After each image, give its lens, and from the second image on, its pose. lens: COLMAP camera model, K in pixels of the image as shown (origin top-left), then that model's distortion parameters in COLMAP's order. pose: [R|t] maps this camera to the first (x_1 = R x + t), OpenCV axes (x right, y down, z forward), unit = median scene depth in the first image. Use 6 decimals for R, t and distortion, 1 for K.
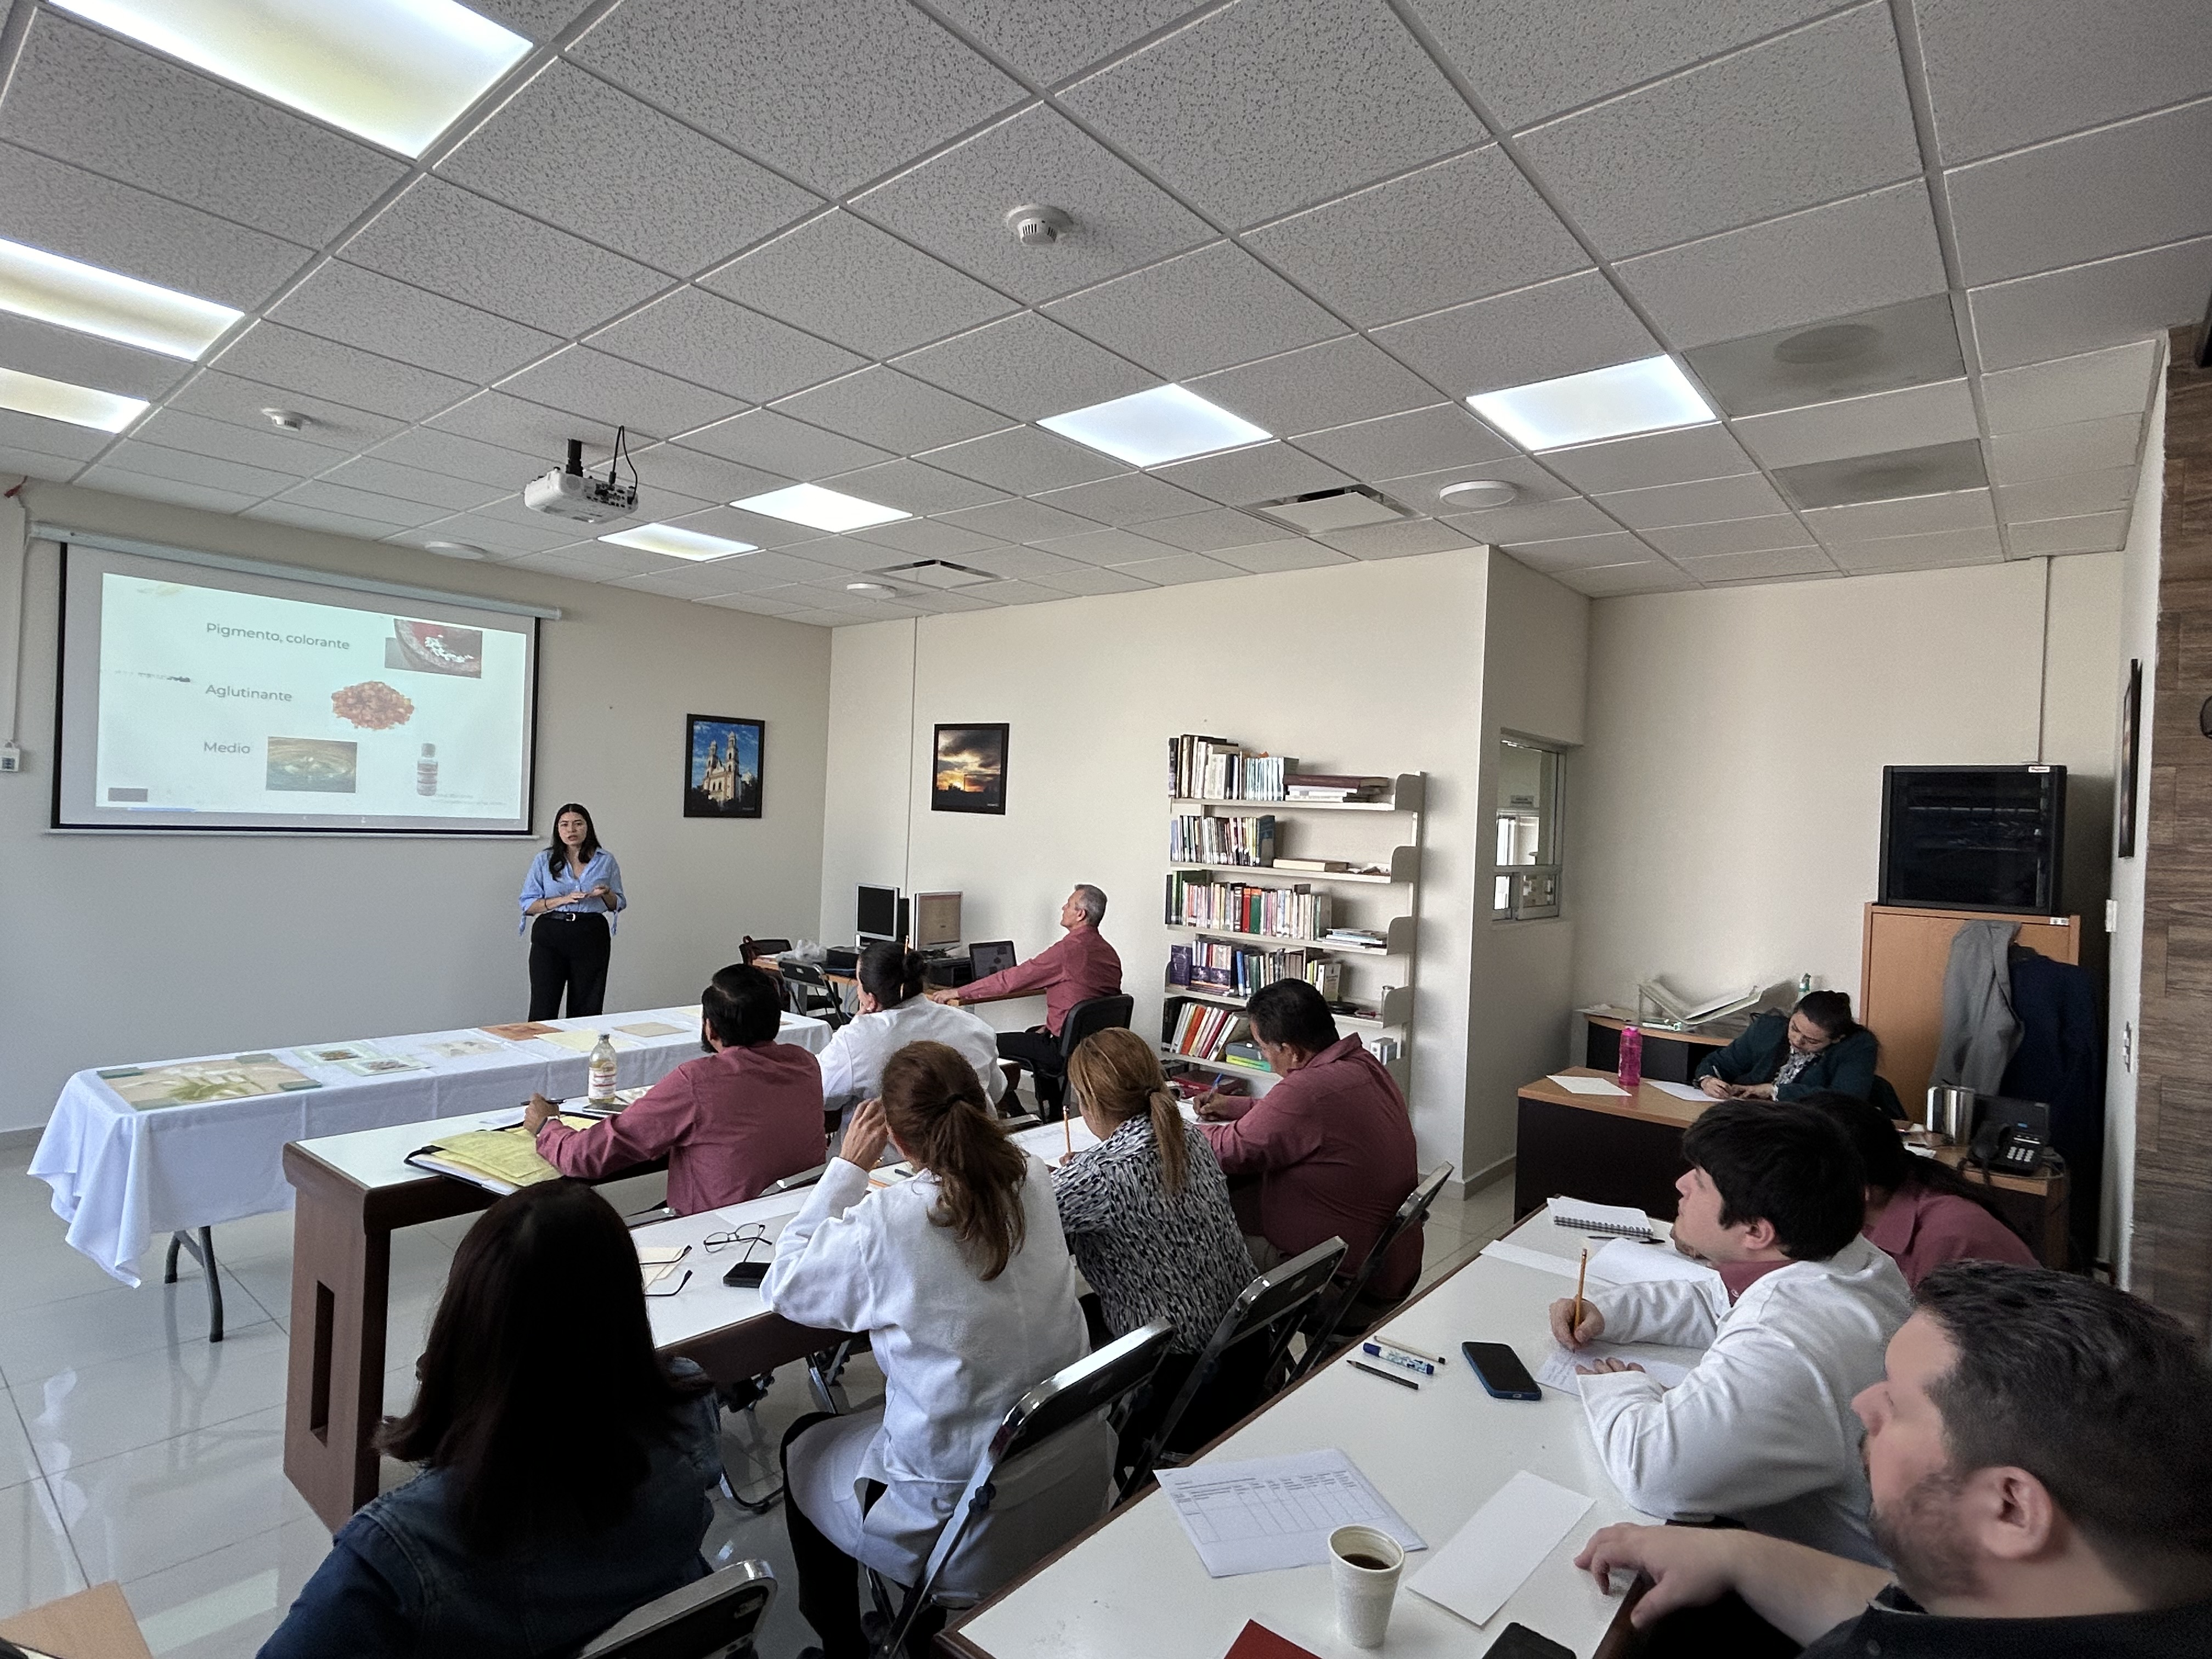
lens RADIAL K [[1137.7, 0, 1106.0], [0, 1137.7, 829.5], [0, 0, 1]] dist [-0.009802, -0.000442]
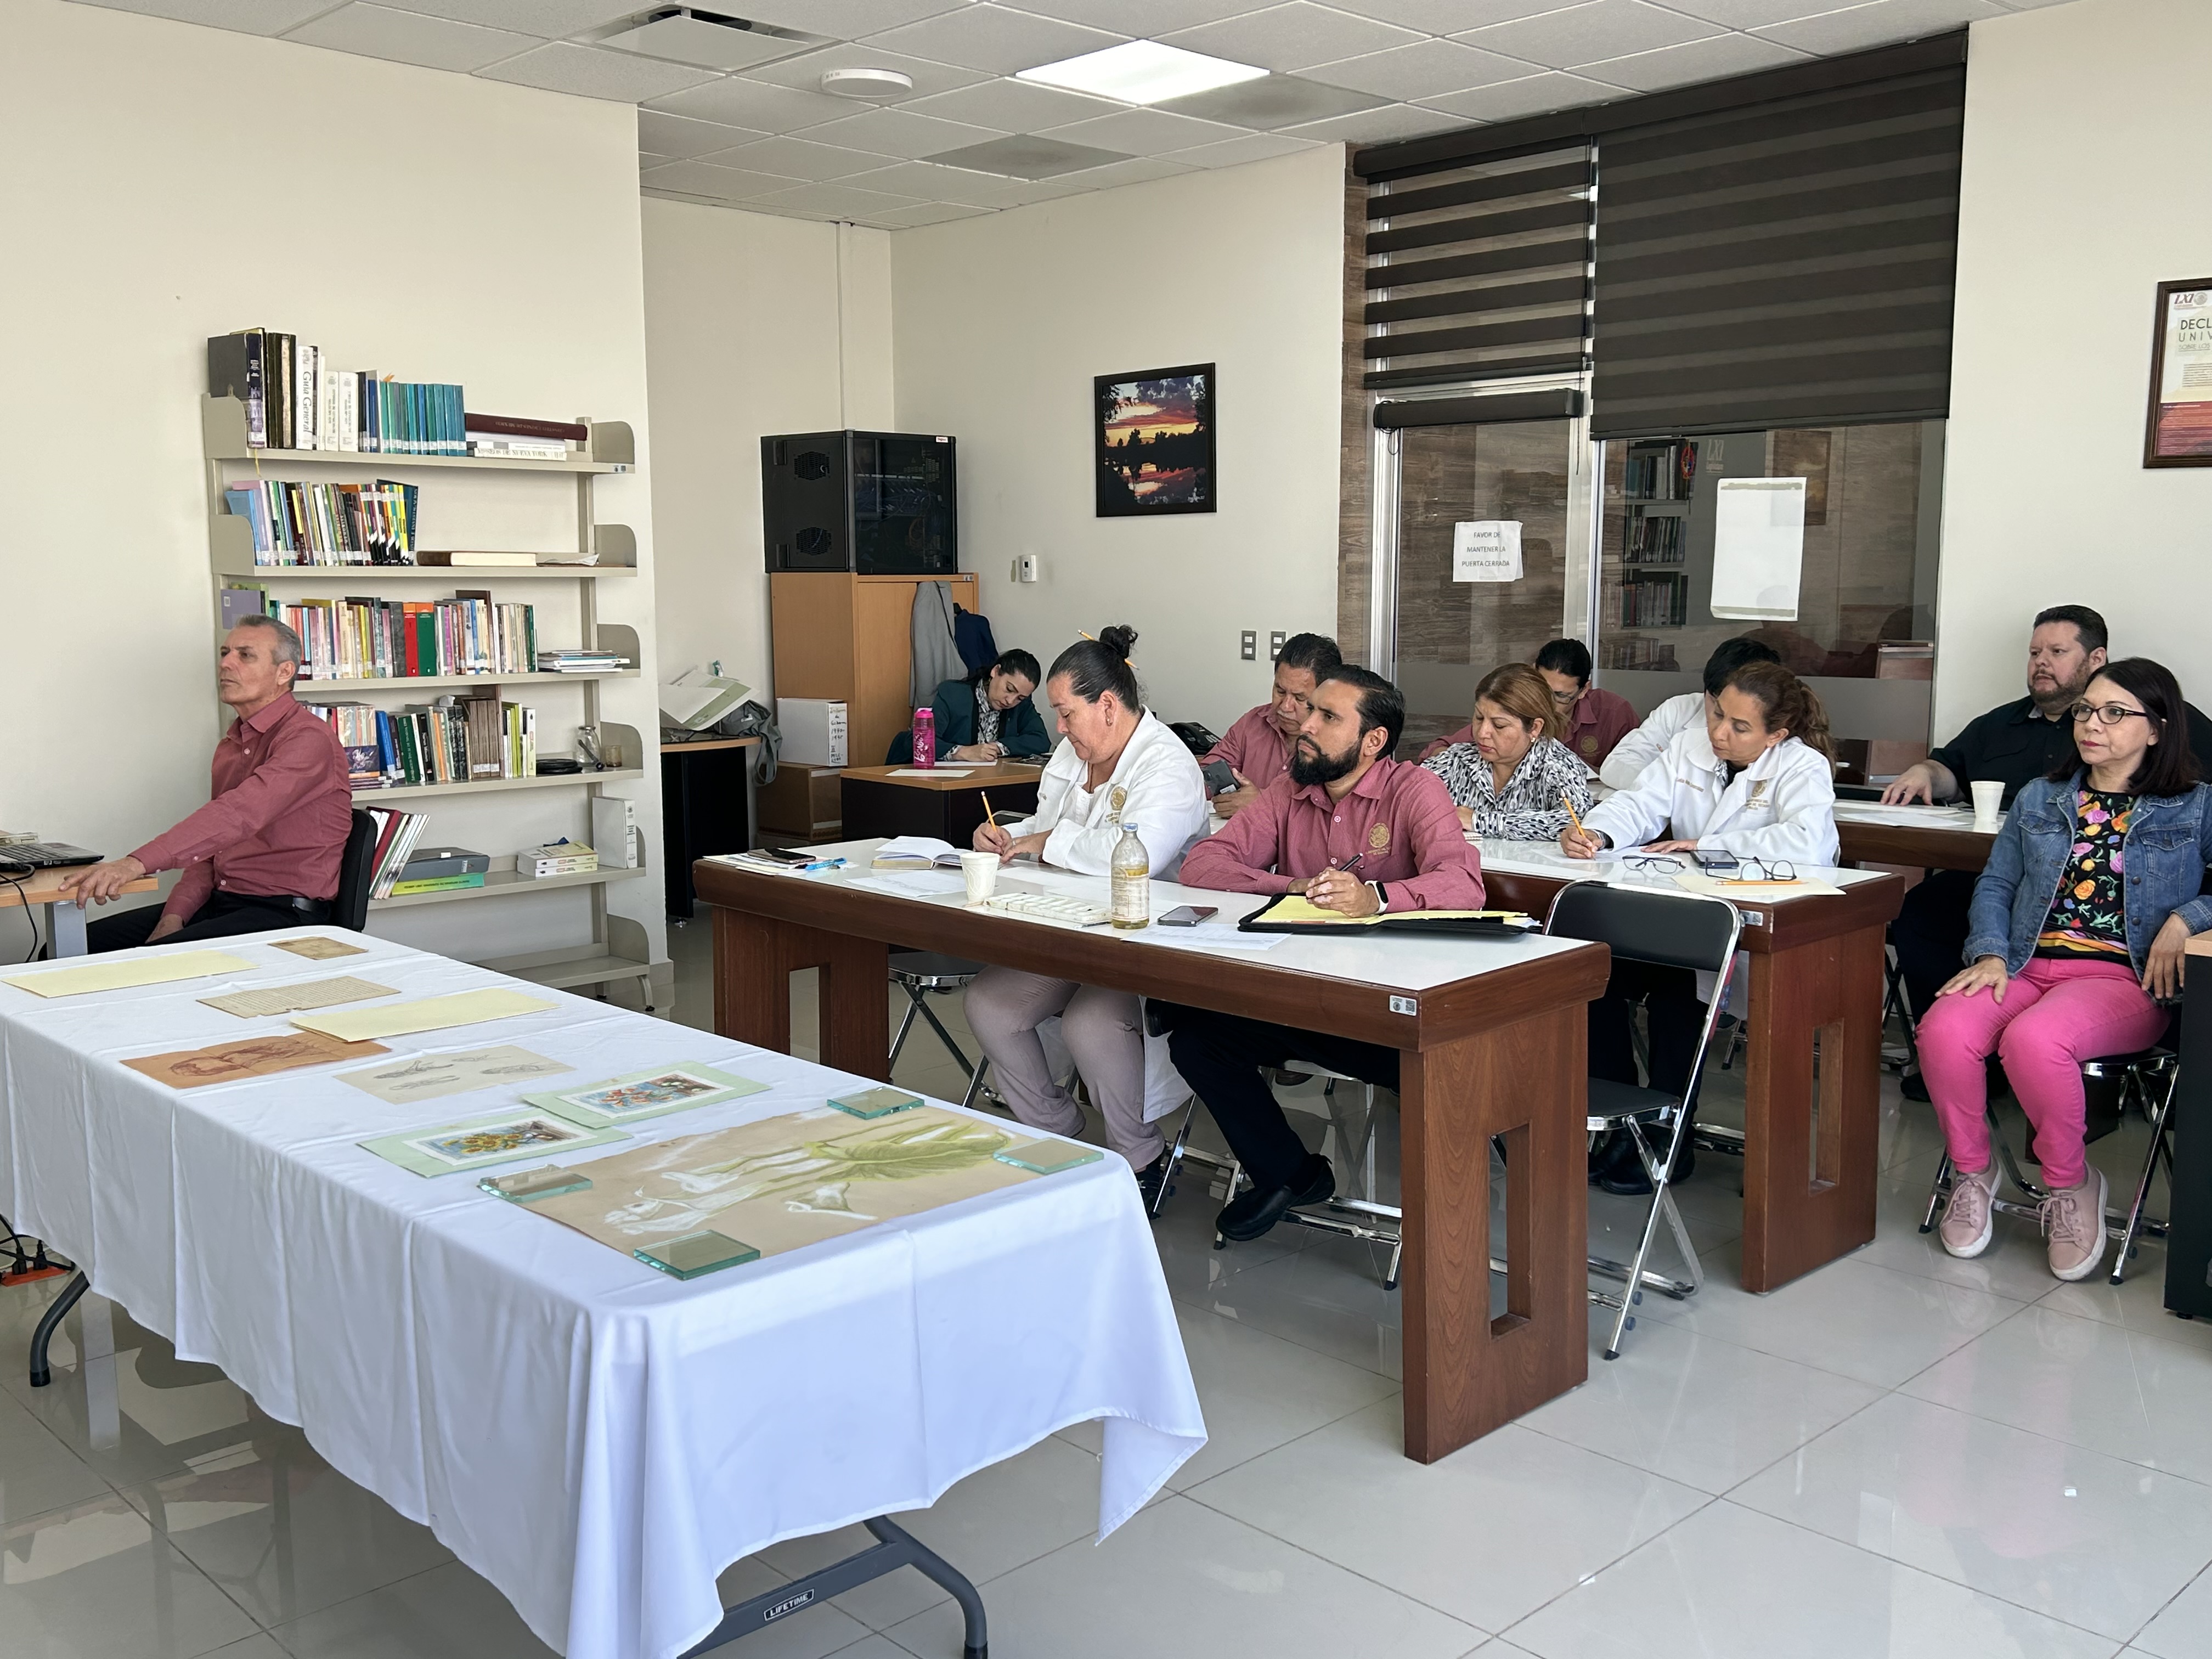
lens RADIAL K [[1993.5, 0, 1106.0], [0, 1993.5, 829.5], [0, 0, 1]] dist [0.135629, -0.206302]
pose [[0.103869, -0.167439, 0.980396, -0.875940], [0.017834, 0.985882, 0.166486, -0.001926], [-0.994431, 0.000191, 0.105389, 0.499566]]
